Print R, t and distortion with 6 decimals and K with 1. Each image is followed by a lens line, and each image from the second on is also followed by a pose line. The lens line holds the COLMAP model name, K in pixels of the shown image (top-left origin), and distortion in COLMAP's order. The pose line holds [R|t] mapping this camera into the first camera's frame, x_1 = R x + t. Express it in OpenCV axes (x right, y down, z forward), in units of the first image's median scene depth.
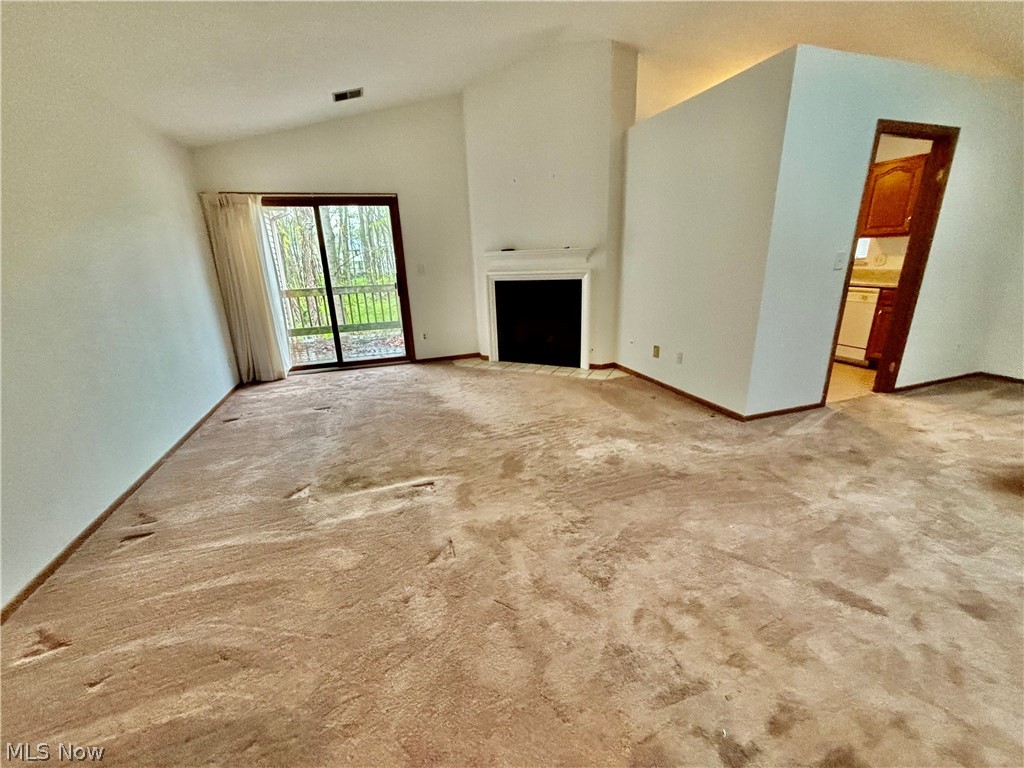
lens RADIAL K [[411.2, 0, 513.6], [0, 411.2, 382.8], [0, 0, 1]] dist [-0.001451, -0.001324]
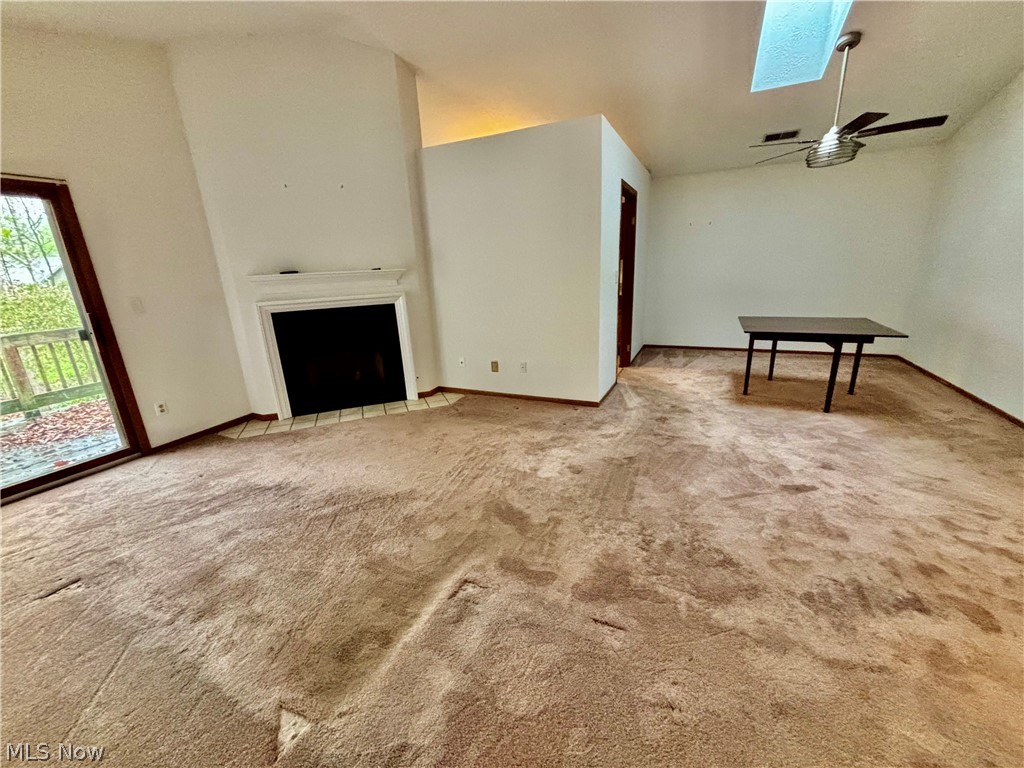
lens RADIAL K [[411.2, 0, 508.7], [0, 411.2, 381.6], [0, 0, 1]] dist [-0.001451, -0.001324]
pose [[0.692885, -0.193387, 0.694631, -0.364402], [0.233184, 0.971693, 0.037924, -0.069279], [-0.682302, 0.135700, 0.718366, 0.231430]]
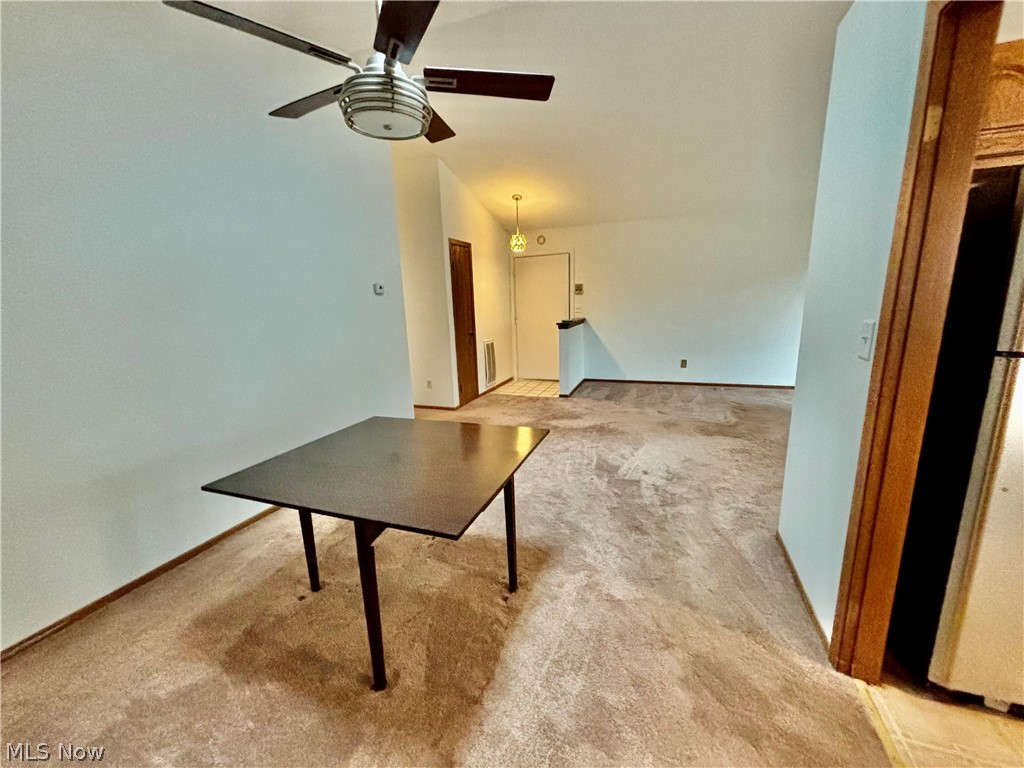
lens RADIAL K [[411.2, 0, 512.7], [0, 411.2, 384.7], [0, 0, 1]] dist [-0.001451, -0.001324]
pose [[-0.627362, 0.213295, -0.748947, 1.046355], [-0.185110, 0.893343, 0.409478, -0.279028], [0.756406, 0.395529, -0.520967, 0.727745]]
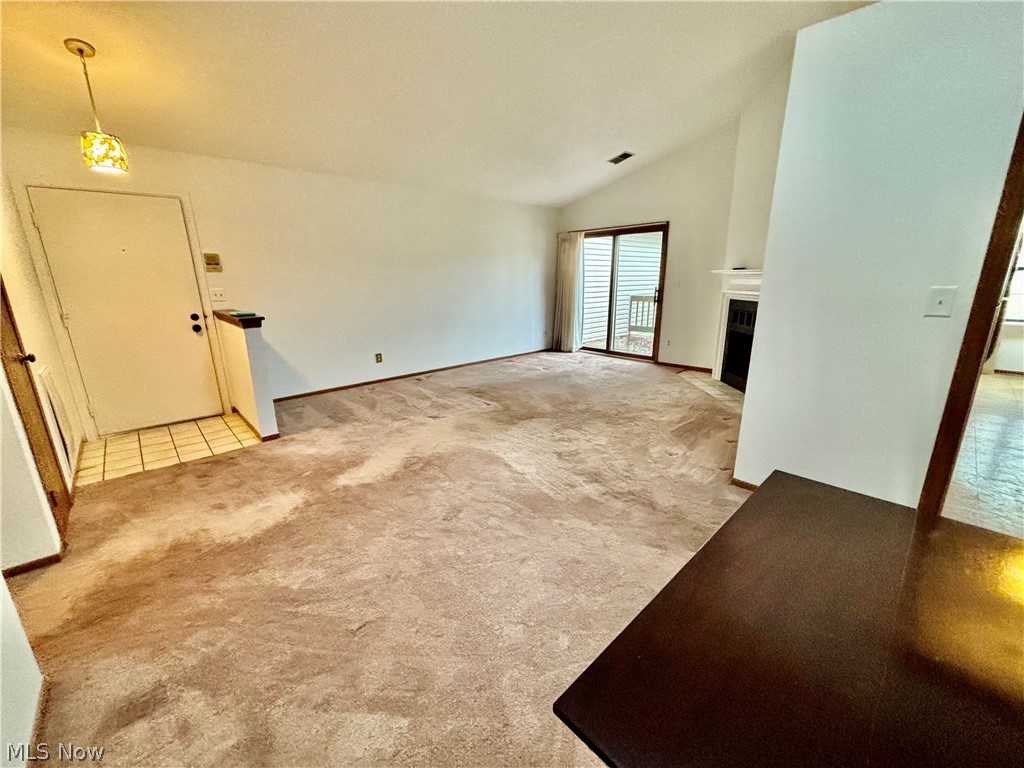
lens RADIAL K [[411.2, 0, 511.0], [0, 411.2, 381.6], [0, 0, 1]] dist [-0.001451, -0.001324]
pose [[0.411941, 0.253065, -0.875364, 0.817338], [-0.276641, 0.950052, 0.144471, -0.074996], [0.868202, 0.182648, 0.461373, 0.164870]]
